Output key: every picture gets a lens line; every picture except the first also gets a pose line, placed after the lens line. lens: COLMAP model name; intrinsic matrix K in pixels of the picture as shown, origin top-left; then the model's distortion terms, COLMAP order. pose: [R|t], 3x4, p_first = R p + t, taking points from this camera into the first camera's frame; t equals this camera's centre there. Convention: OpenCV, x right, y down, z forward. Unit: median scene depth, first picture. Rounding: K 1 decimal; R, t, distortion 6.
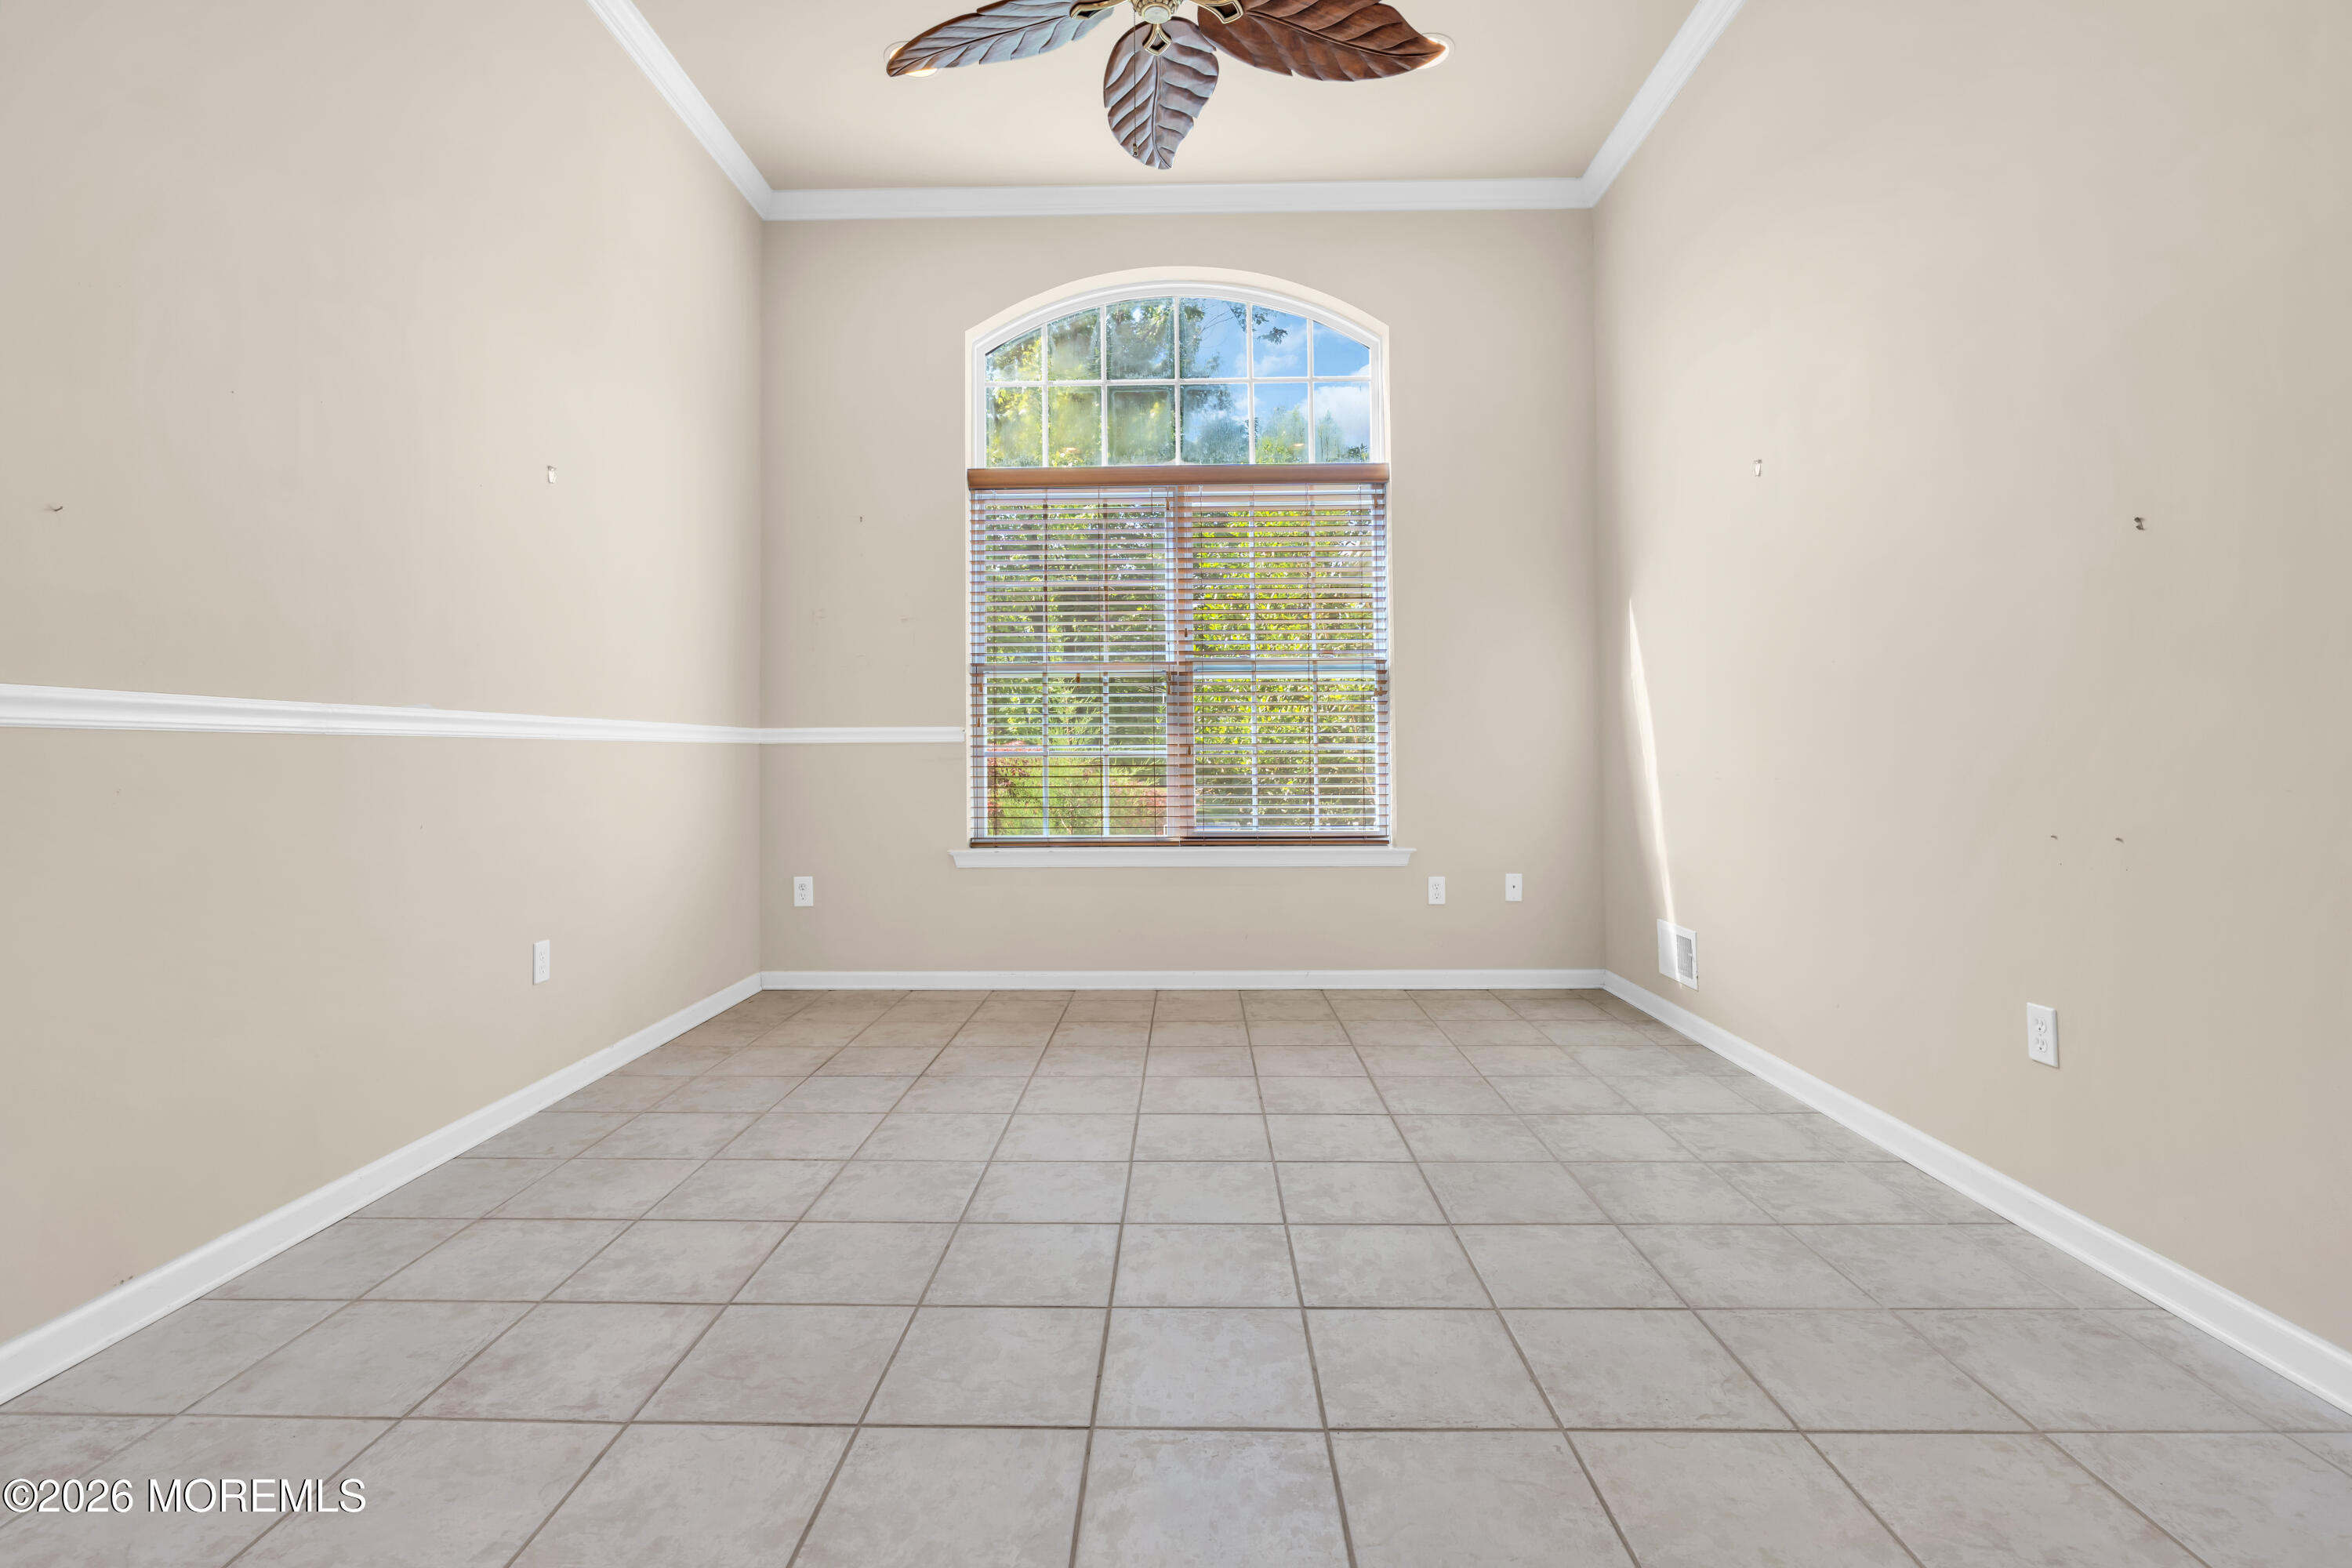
lens RADIAL K [[1073.2, 0, 1173.7], [0, 1073.2, 787.4], [0, 0, 1]] dist [-0.015934, 0.006278]
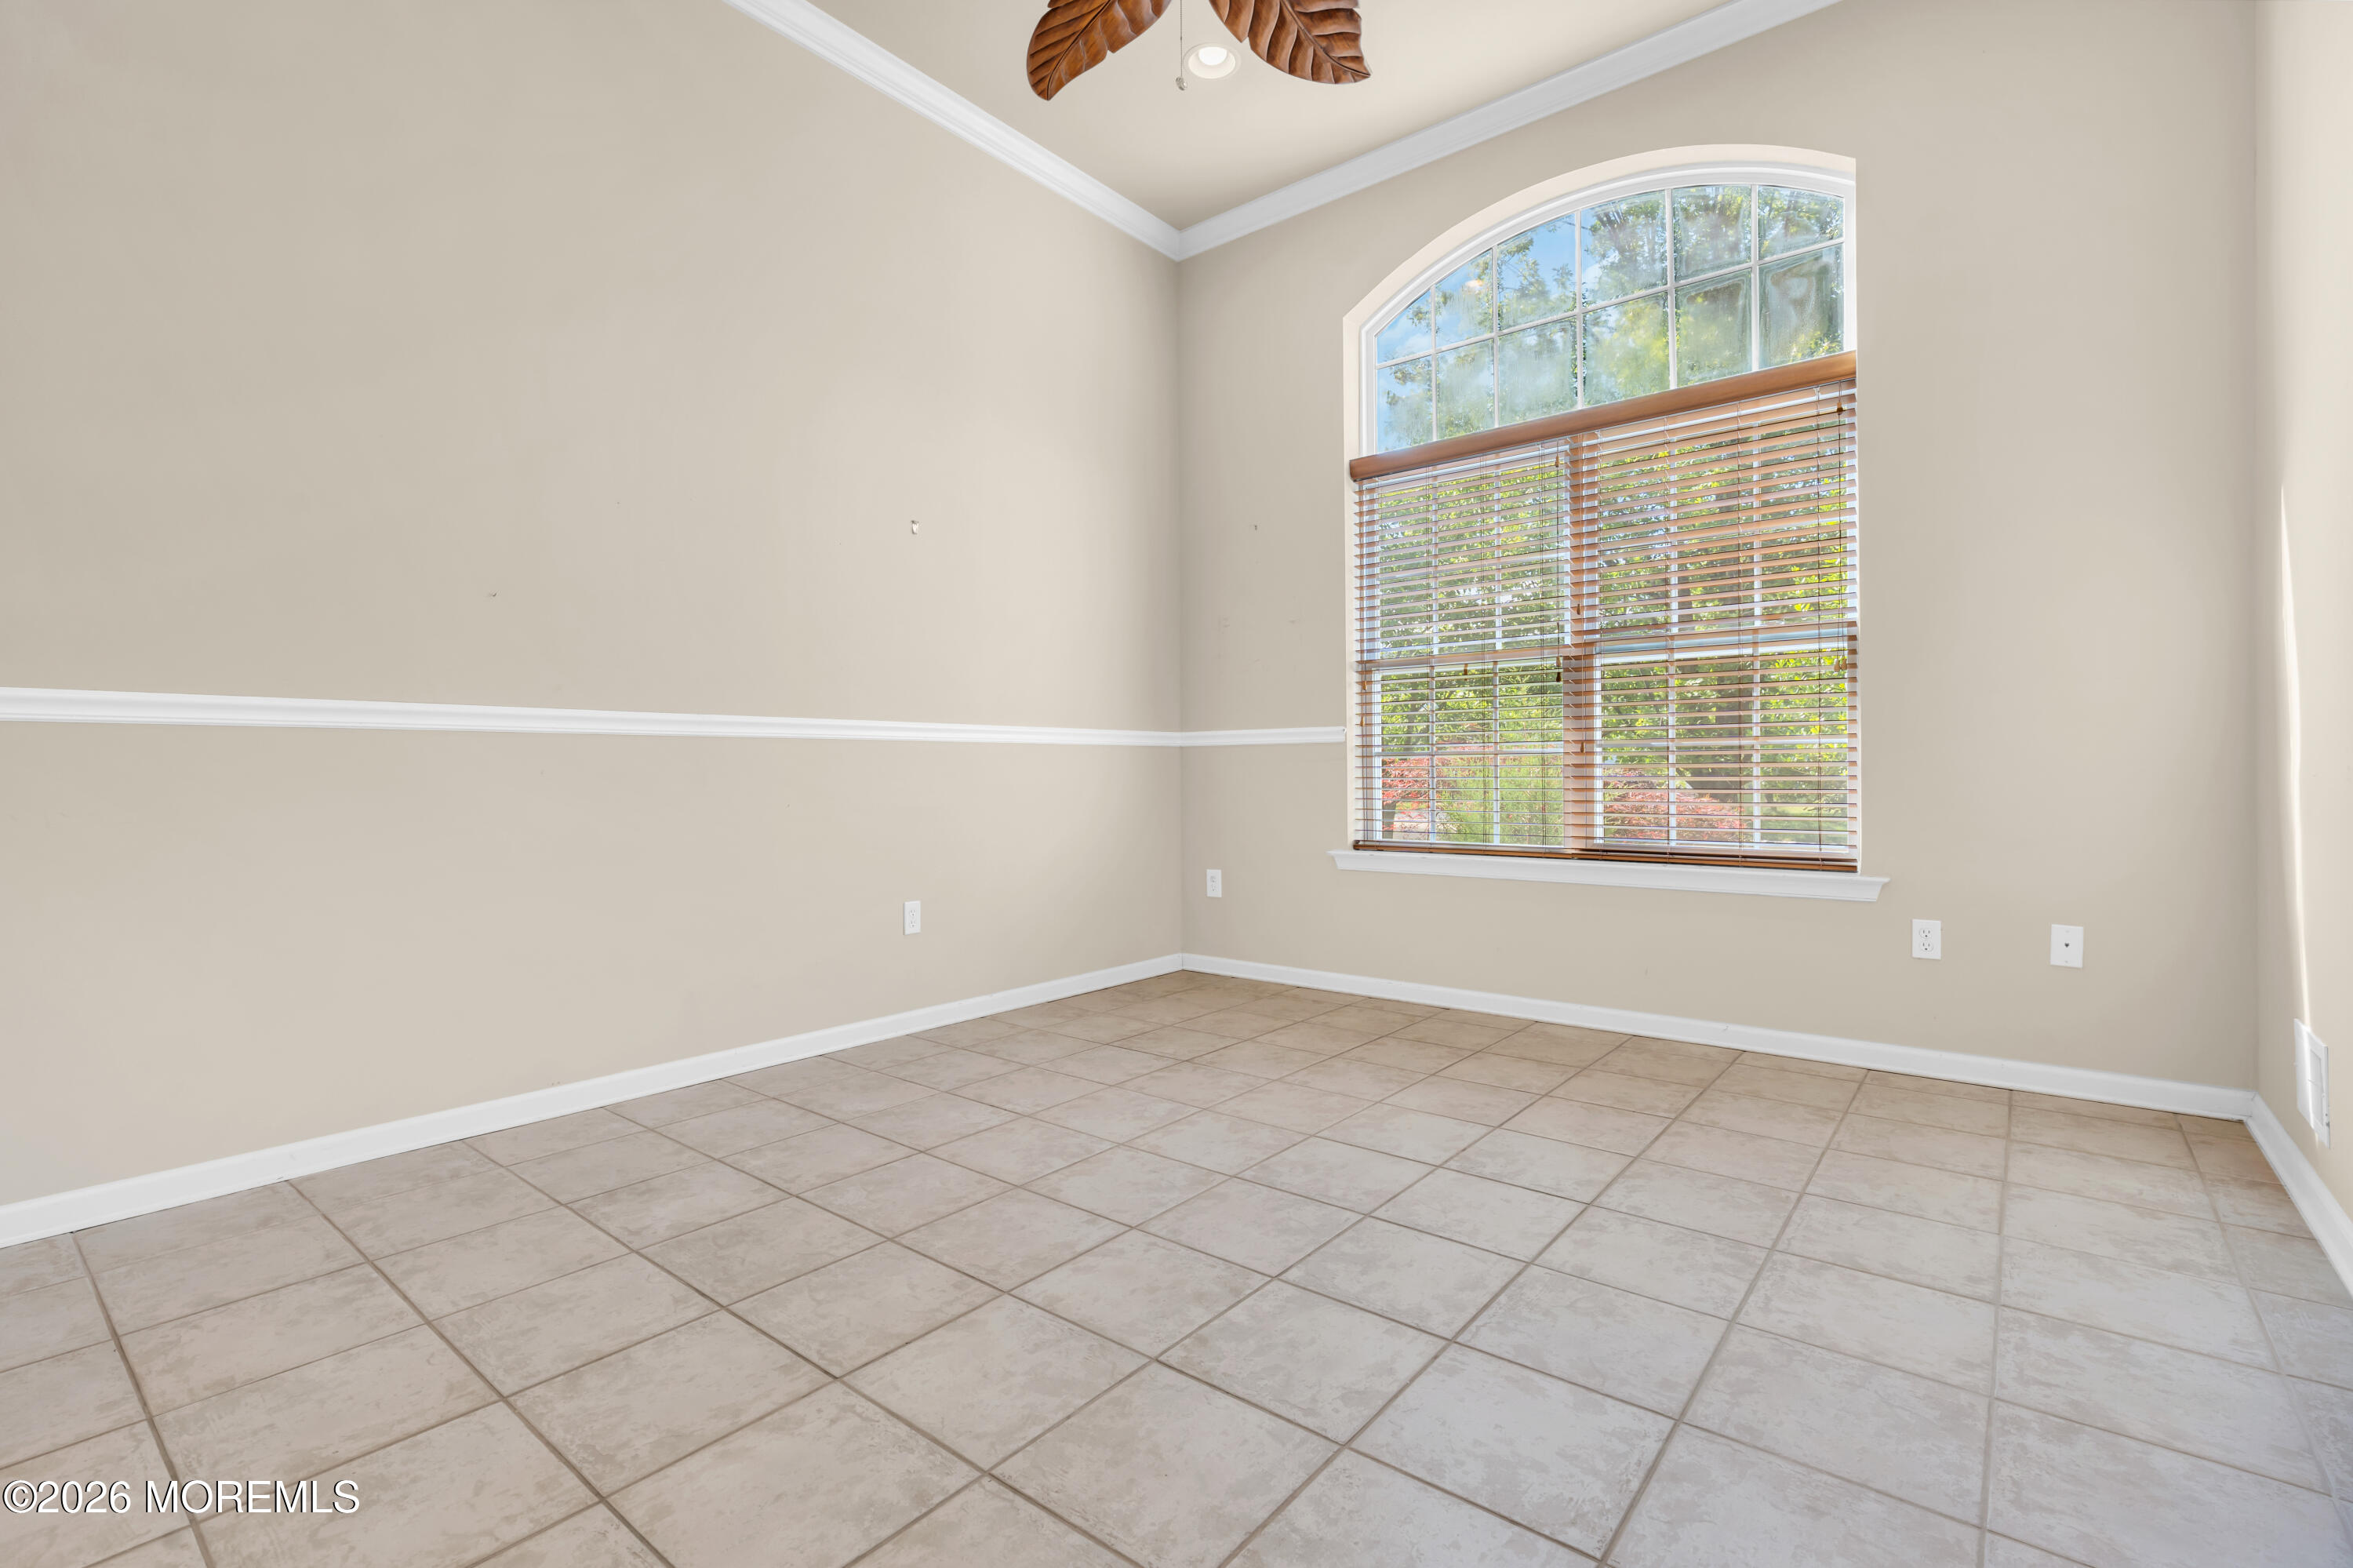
lens RADIAL K [[1058.3, 0, 1176.2], [0, 1058.3, 830.2], [0, 0, 1]] dist [-0.015446, 0.006698]
pose [[0.788021, 0.034990, -0.614653, 0.461054], [-0.017647, 0.999257, 0.034260, 0.013514], [0.615395, -0.016151, 0.788053, 0.232568]]
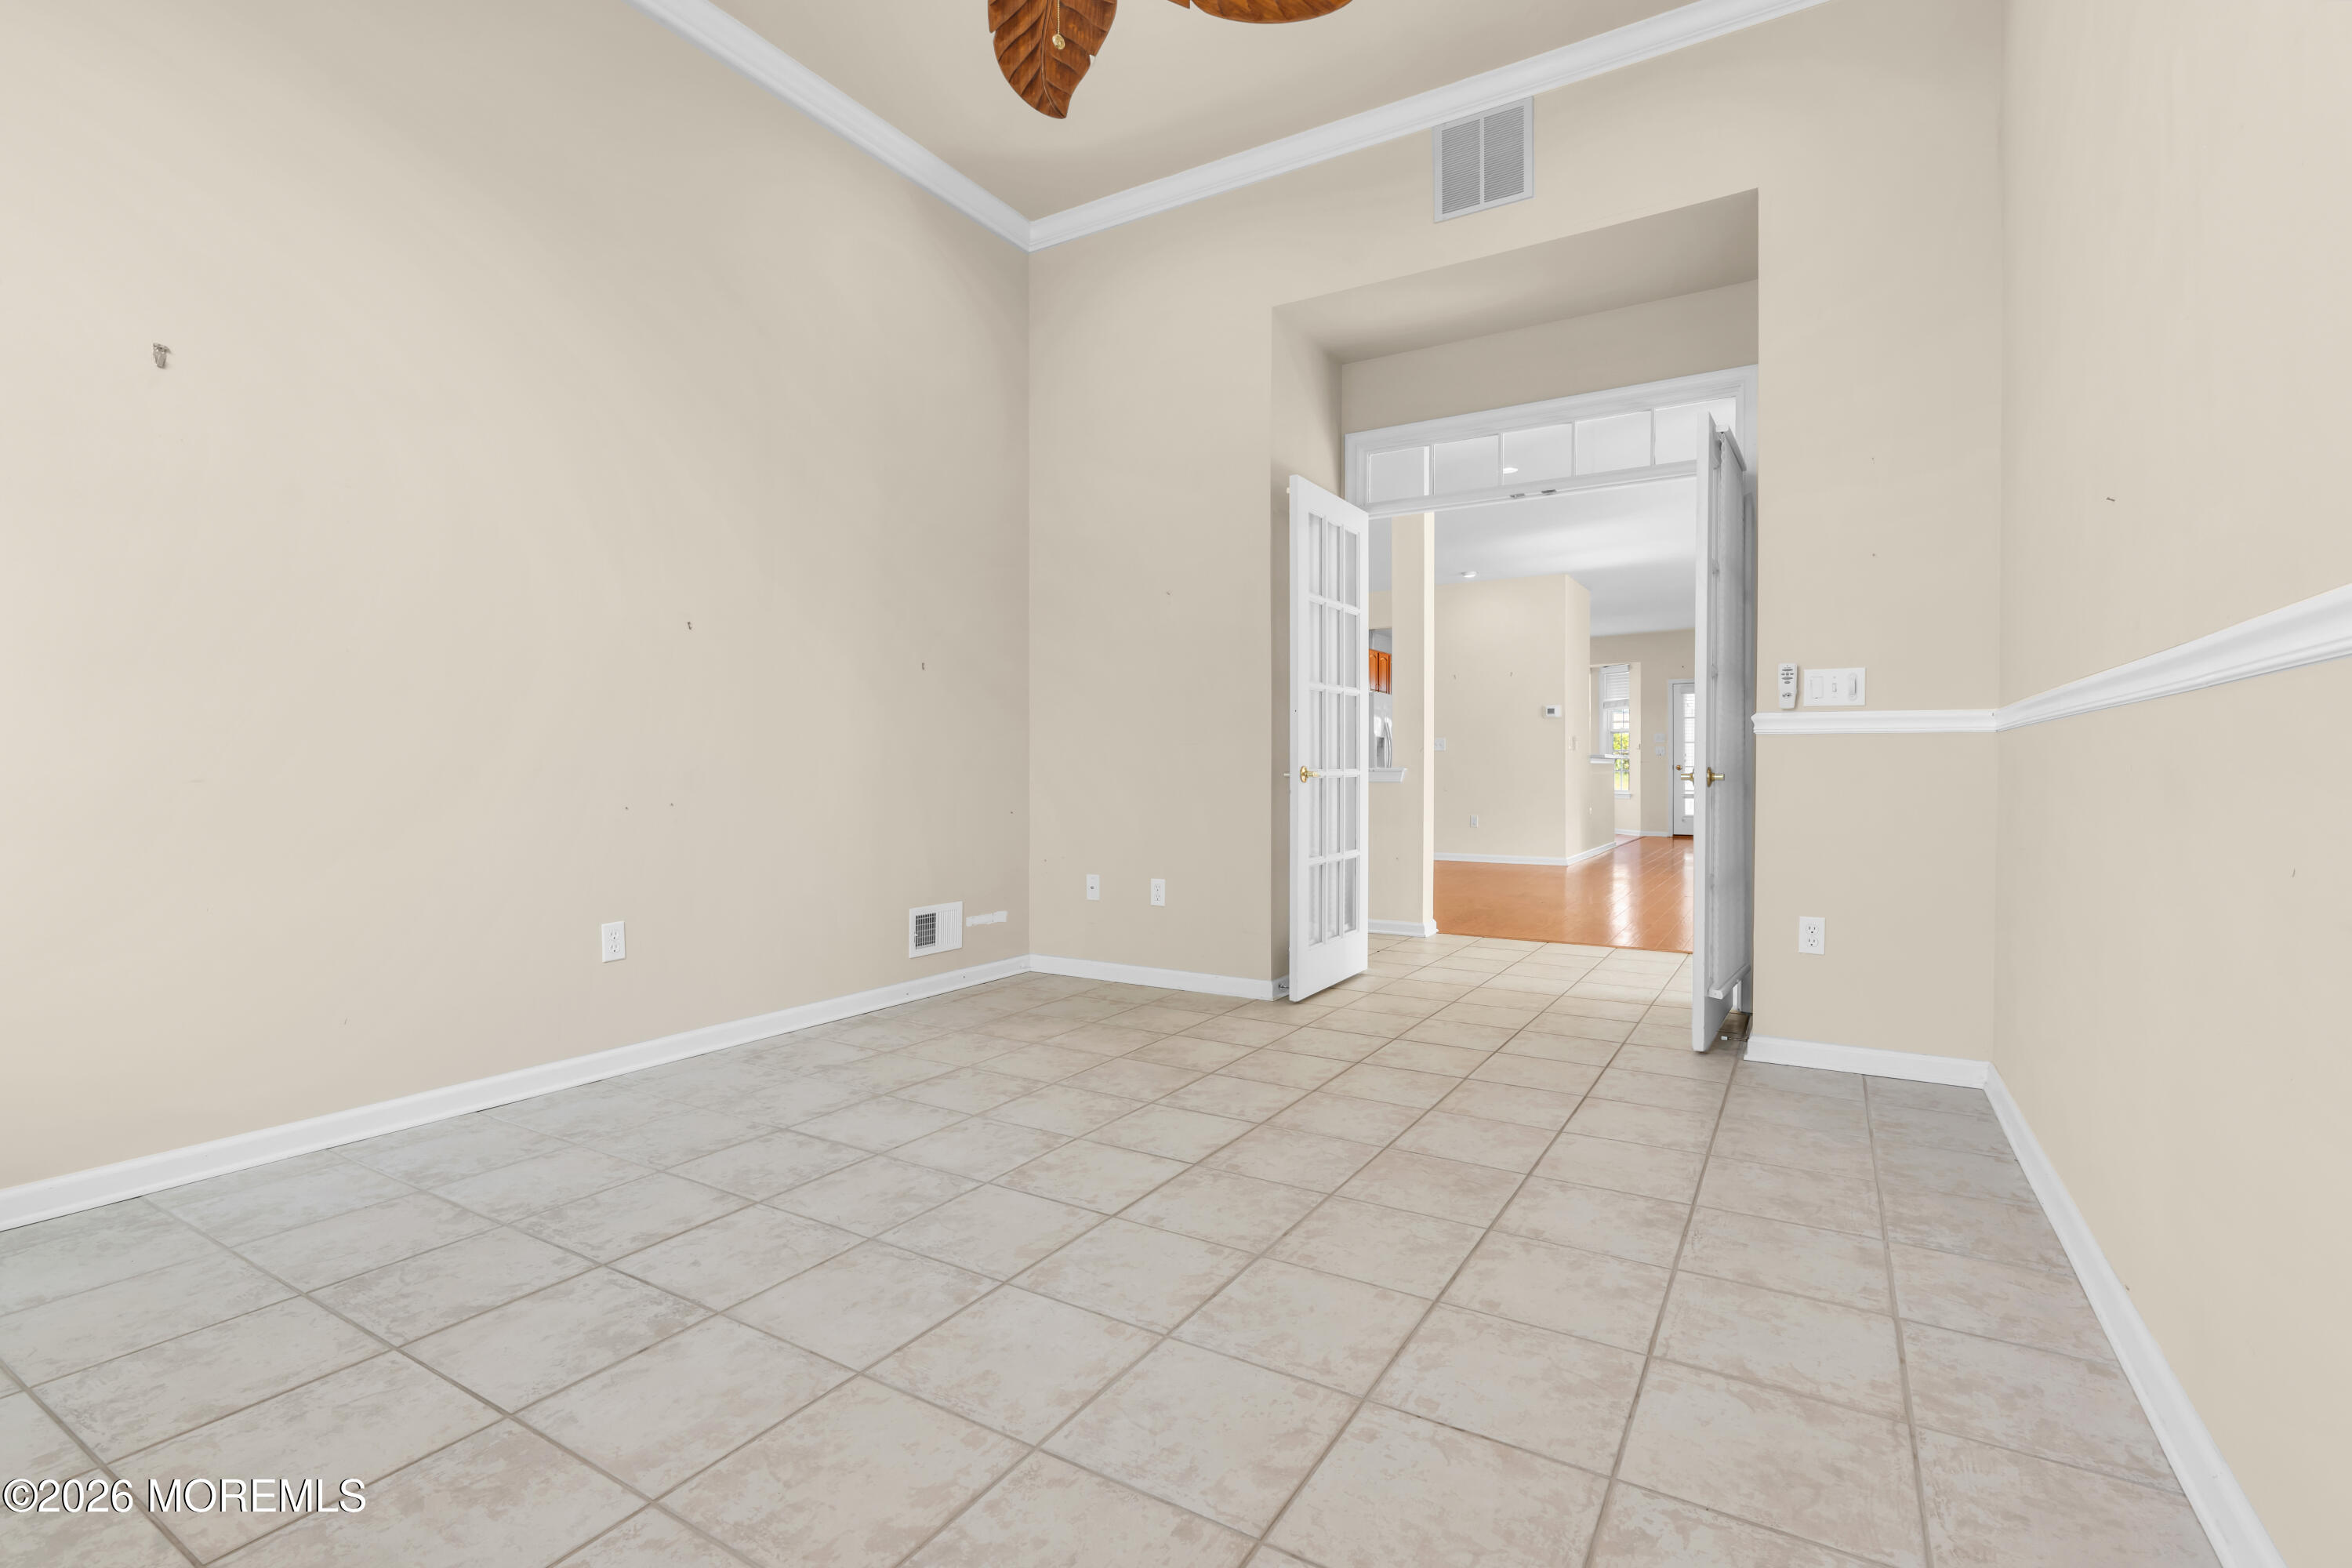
lens RADIAL K [[1073.2, 0, 1173.7], [0, 1073.2, 787.4], [0, 0, 1]] dist [-0.015934, 0.006278]
pose [[-0.863547, -0.003303, 0.504257, -0.495152], [0.019555, 0.999007, 0.040033, -0.022932], [-0.503888, 0.044431, -0.862625, 1.504679]]
